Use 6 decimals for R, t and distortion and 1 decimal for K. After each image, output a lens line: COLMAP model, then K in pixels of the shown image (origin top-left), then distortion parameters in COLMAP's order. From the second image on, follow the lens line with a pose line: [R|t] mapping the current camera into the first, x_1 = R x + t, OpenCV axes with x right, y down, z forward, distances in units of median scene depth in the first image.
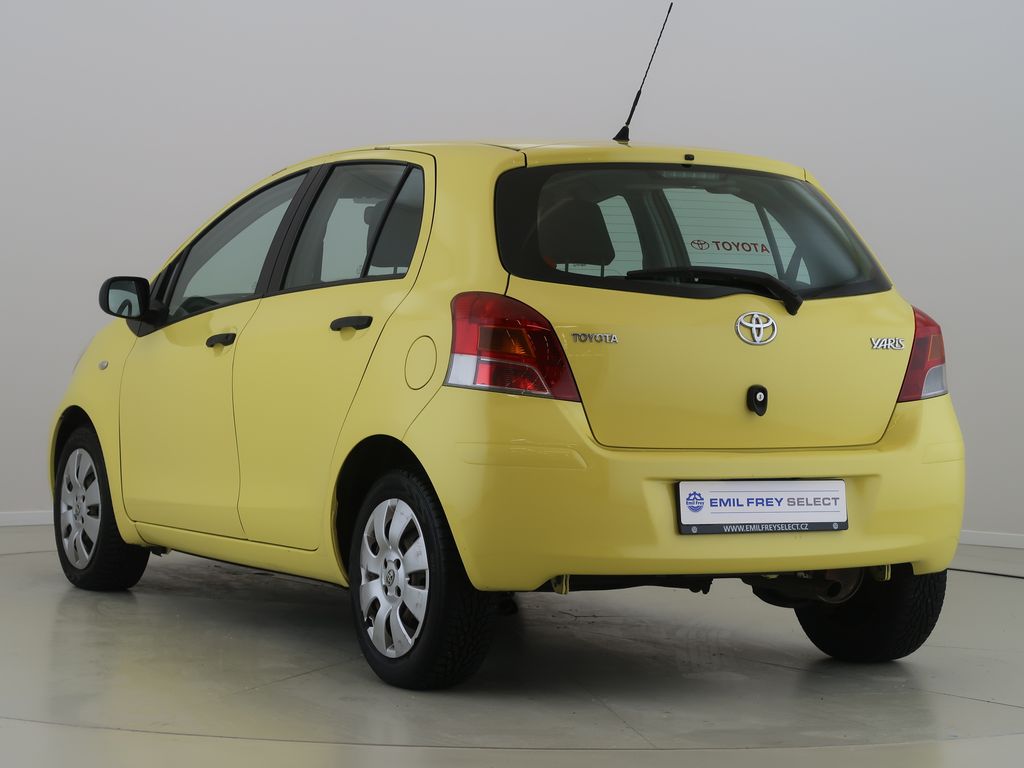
lens RADIAL K [[819.1, 0, 512.0], [0, 819.1, 384.0], [0, 0, 1]] dist [-0.006008, 0.001909]
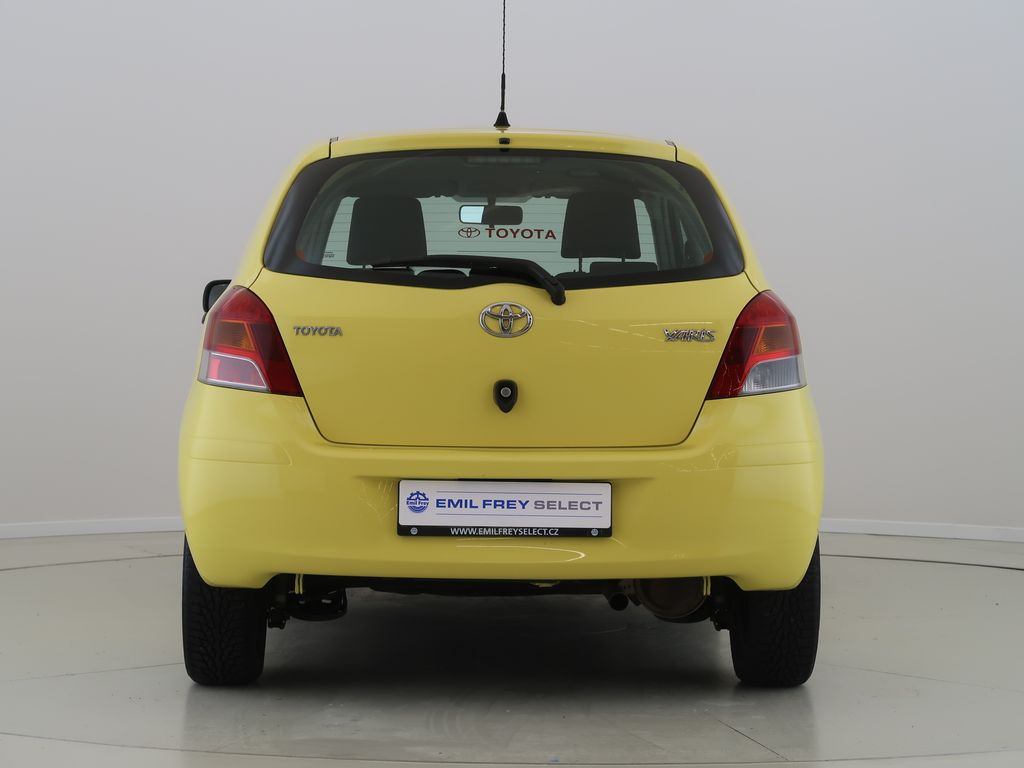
lens RADIAL K [[839.5, 0, 512.0], [0, 839.5, 384.0], [0, 0, 1]] dist [-0.001624, 0.002474]
pose [[0.987965, 0.001240, -0.154673, 0.461616], [-0.001224, 0.999999, 0.000196, 0.005847], [0.154673, -0.000004, 0.987966, 0.048433]]
